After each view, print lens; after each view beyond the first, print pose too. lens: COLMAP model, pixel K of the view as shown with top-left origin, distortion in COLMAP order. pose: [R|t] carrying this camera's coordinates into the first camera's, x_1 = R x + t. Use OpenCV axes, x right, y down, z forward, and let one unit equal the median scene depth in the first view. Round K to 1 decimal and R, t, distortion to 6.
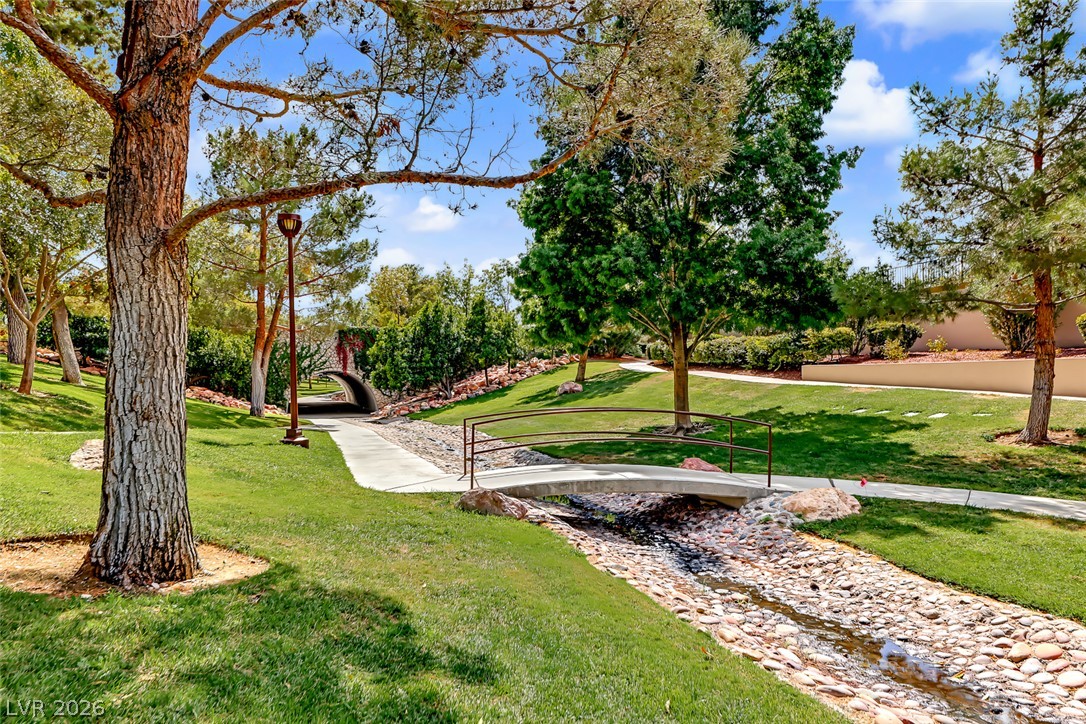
lens RADIAL K [[766.5, 0, 578.1], [0, 766.5, 361.2], [0, 0, 1]] dist [0.066129, 0.000041]
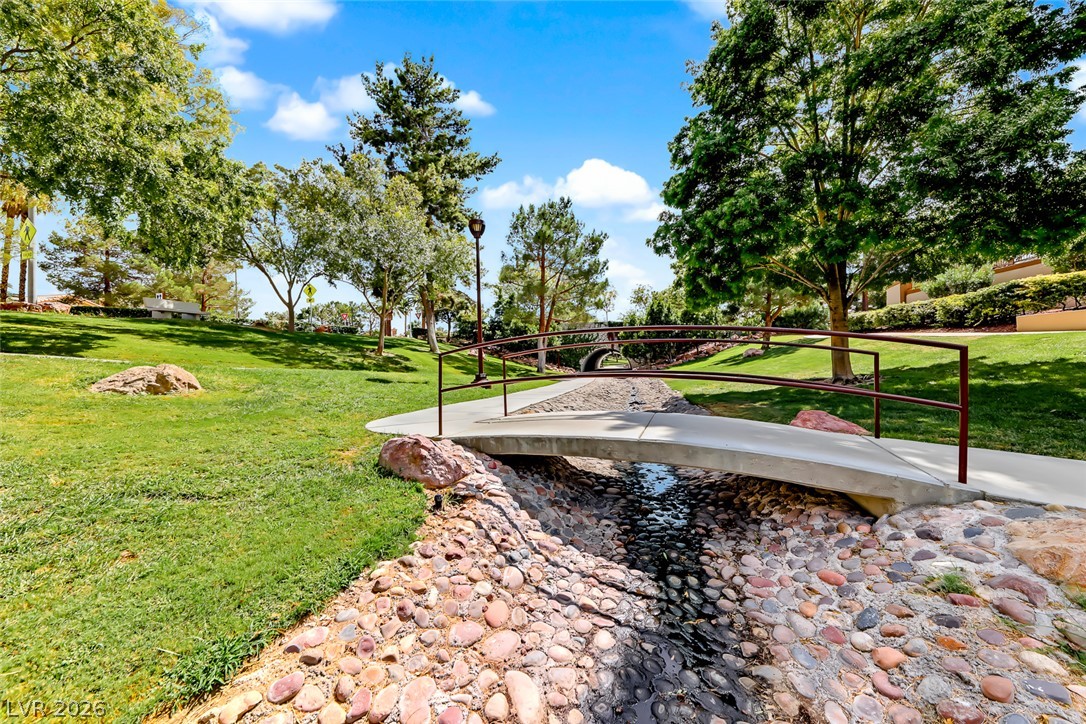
lens RADIAL K [[405.4, 0, 536.6], [0, 405.4, 360.3], [0, 0, 1]] dist [0.000889, 0.000041]
pose [[0.840316, -0.015270, -0.541882, 0.056634], [0.028798, 0.999449, 0.016495, 0.026998], [0.541332, -0.029467, 0.840293, 0.225090]]
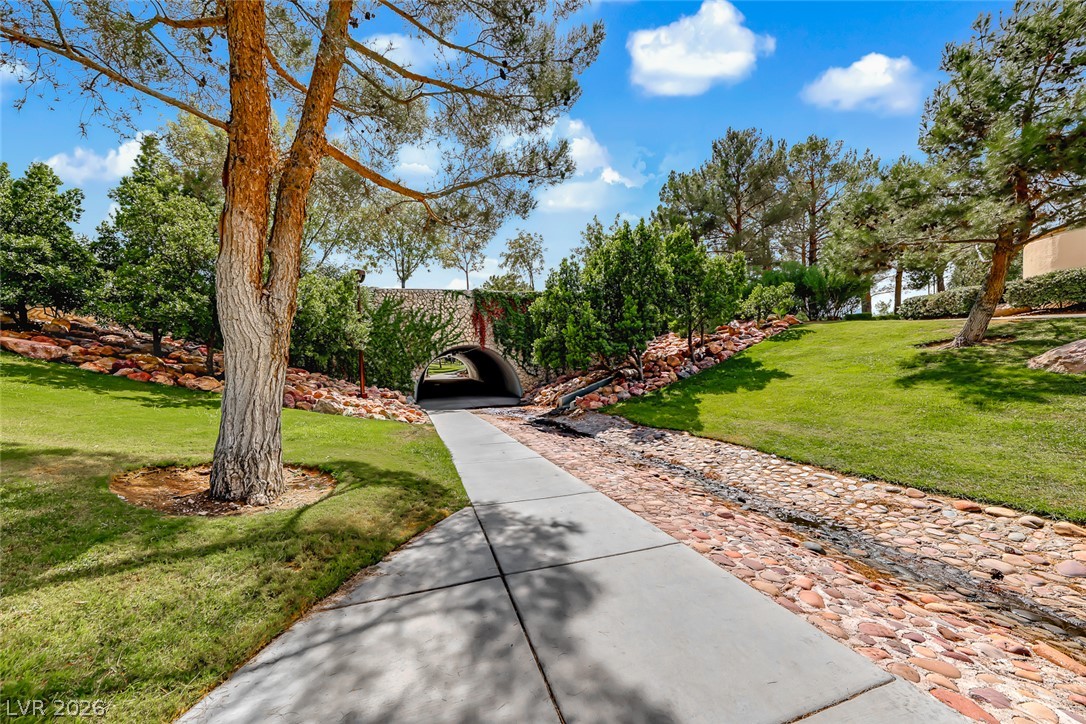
lens RADIAL K [[405.4, 0, 536.6], [0, 405.4, 360.3], [0, 0, 1]] dist [0.000889, 0.000041]
pose [[0.994444, -0.019972, -0.103359, -0.281350], [0.022432, 0.999491, 0.022691, 0.027528], [0.102853, -0.024883, 0.994385, 0.808882]]
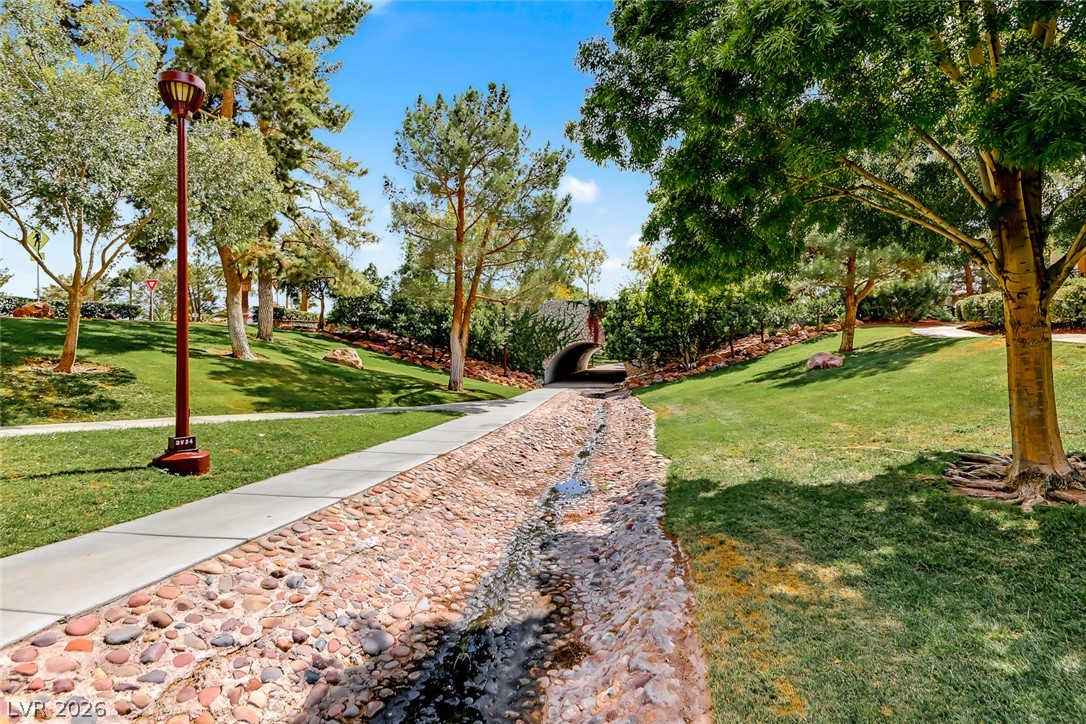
lens RADIAL K [[586.0, 0, 530.2], [0, 586.0, 329.4], [0, 0, 1]] dist [0.055413, -0.050471]
pose [[0.854332, -0.024143, -0.519166, 0.046631], [0.017963, 0.999695, -0.016930, 0.009242], [0.519416, 0.005139, 0.854506, 0.383661]]
